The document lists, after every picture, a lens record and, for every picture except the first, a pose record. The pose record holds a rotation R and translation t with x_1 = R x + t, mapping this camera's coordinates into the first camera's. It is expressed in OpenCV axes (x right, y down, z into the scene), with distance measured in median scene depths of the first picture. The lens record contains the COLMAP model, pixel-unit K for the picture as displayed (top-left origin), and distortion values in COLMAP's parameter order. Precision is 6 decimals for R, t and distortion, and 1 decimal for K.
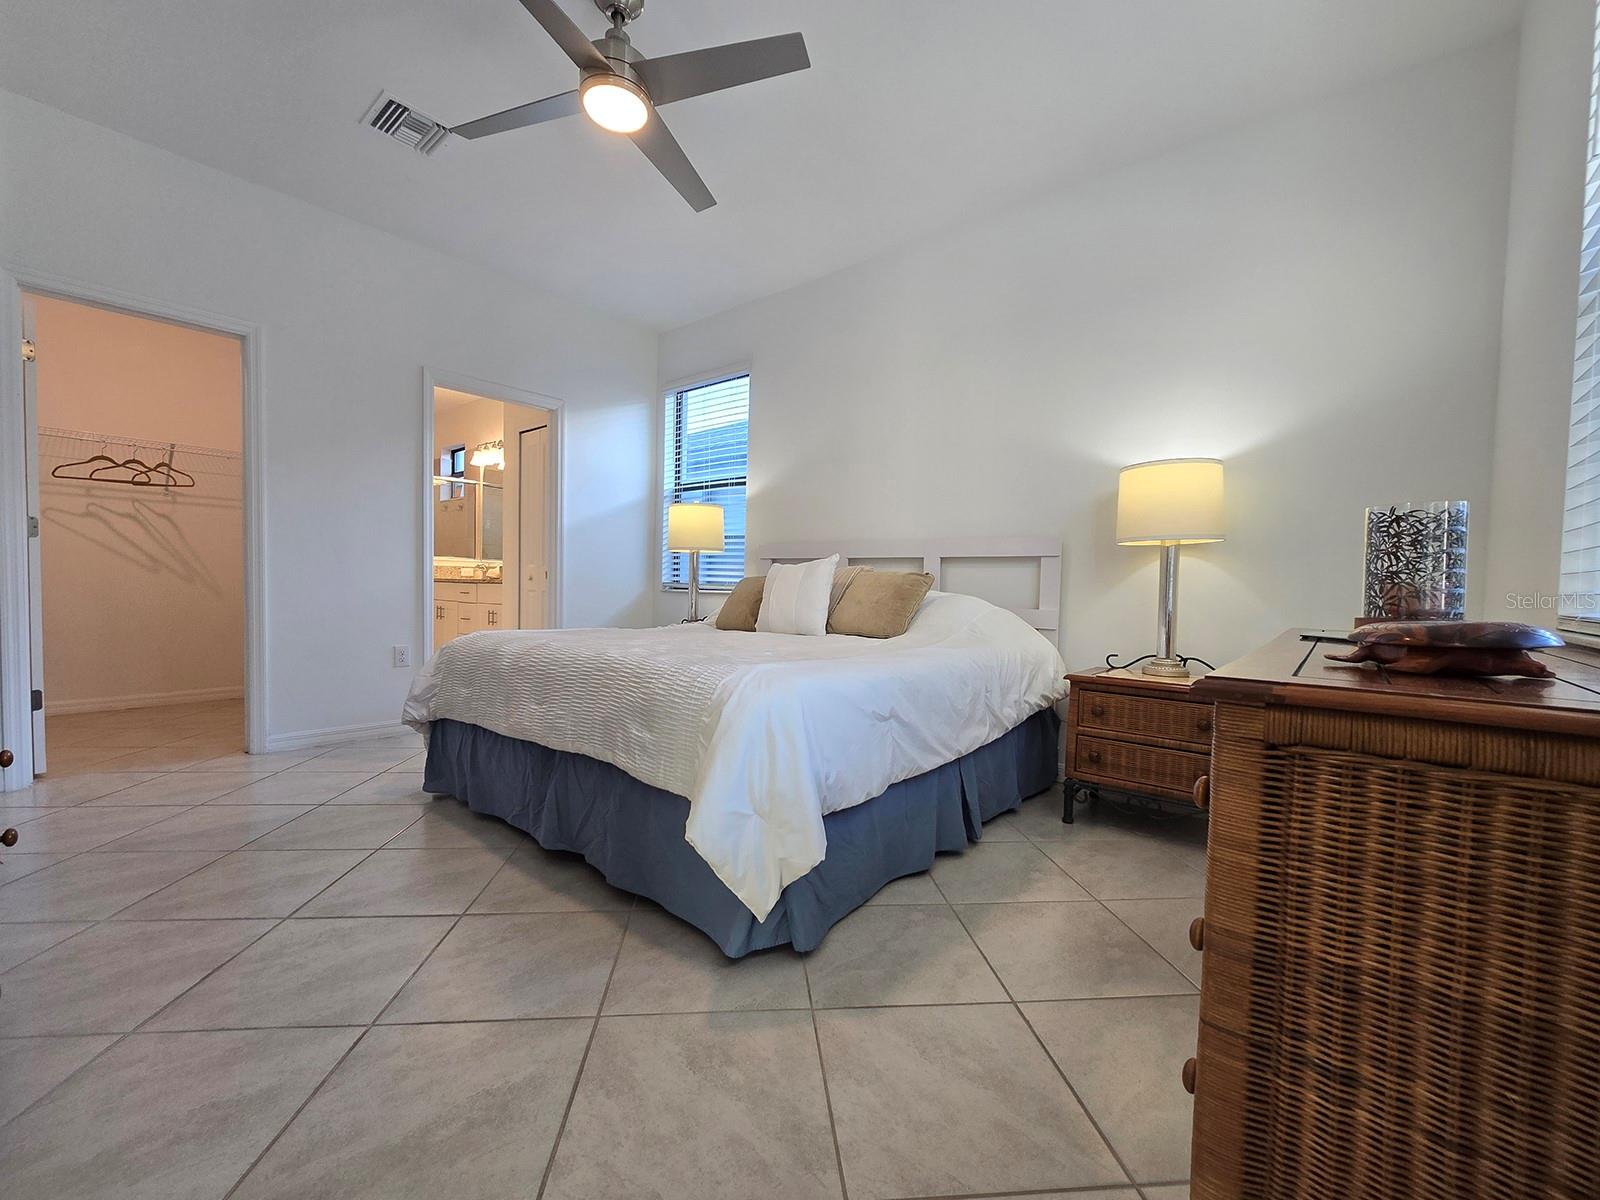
lens RADIAL K [[650.5, 0, 799.1], [0, 650.5, 598.2], [0, 0, 1]] dist [0.000889, 0.000118]
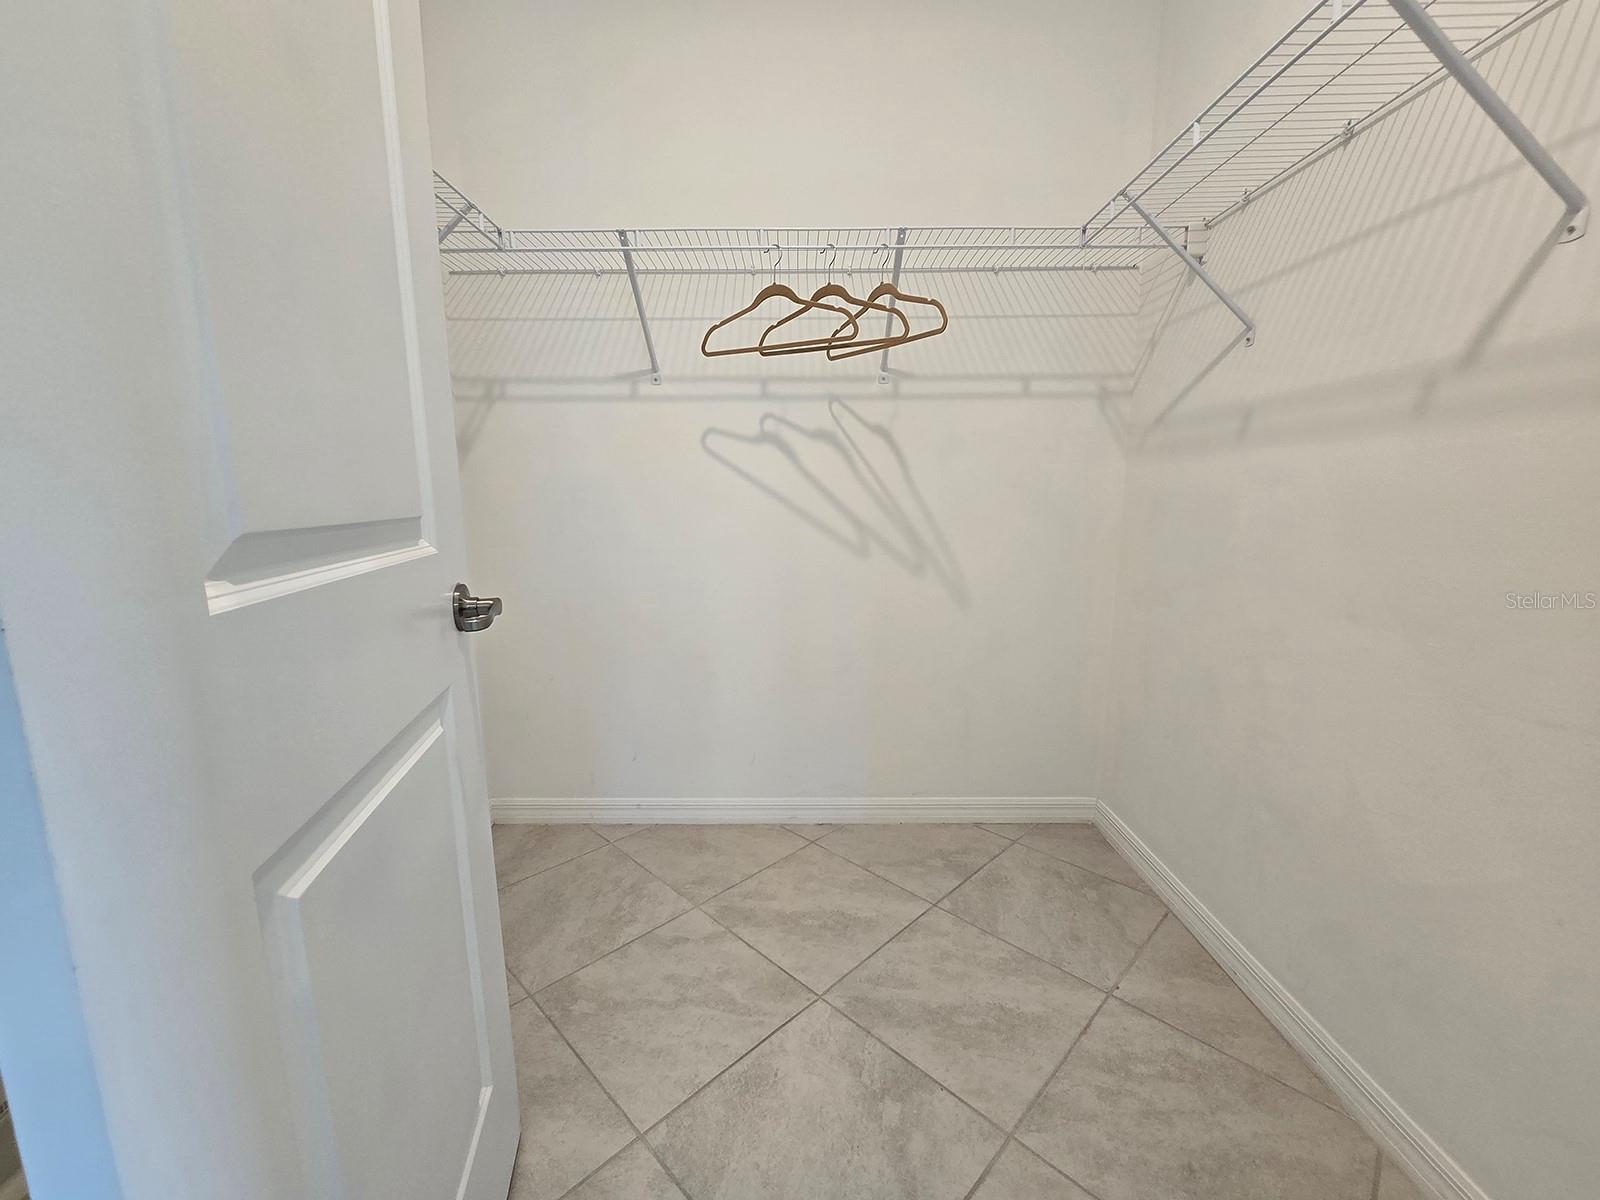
lens RADIAL K [[650.5, 0, 793.8], [0, 650.5, 598.0], [0, 0, 1]] dist [0.000889, 0.000118]
pose [[0.637022, 0.090396, -0.765527, -0.691068], [-0.000717, 0.993169, 0.116680, -0.066970], [0.770845, -0.073779, 0.632736, 0.694591]]
